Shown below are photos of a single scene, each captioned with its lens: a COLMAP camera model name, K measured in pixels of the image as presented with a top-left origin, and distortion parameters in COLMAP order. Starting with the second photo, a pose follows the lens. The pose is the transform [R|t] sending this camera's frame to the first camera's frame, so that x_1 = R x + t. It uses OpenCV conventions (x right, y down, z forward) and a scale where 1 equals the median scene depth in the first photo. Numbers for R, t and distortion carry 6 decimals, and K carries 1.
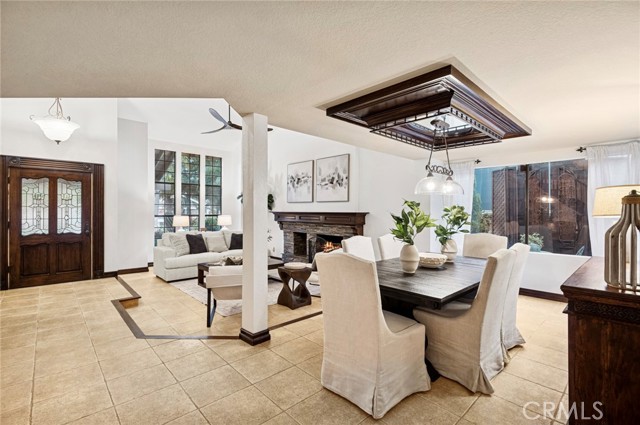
lens RADIAL K [[294.1, 0, 323.1], [0, 294.1, 210.5], [0, 0, 1]] dist [-0.004353, -0.000439]
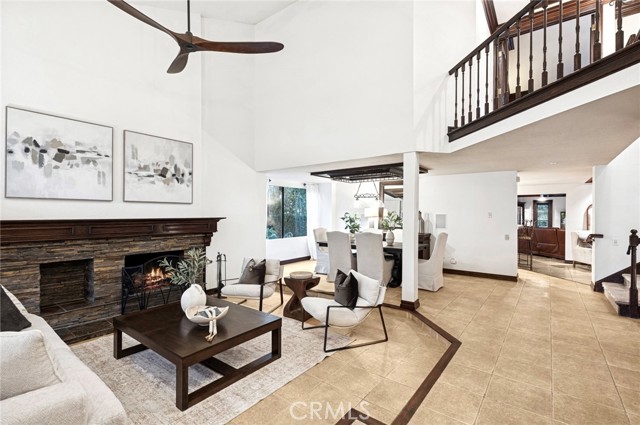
lens RADIAL K [[294.1, 0, 320.4], [0, 294.1, 213.4], [0, 0, 1]] dist [-0.004353, -0.000439]
pose [[-0.151392, -0.006407, 0.988453, -0.723963], [-0.006309, 0.999965, 0.005516, -0.011880], [-0.988454, -0.005401, -0.151427, 0.756163]]
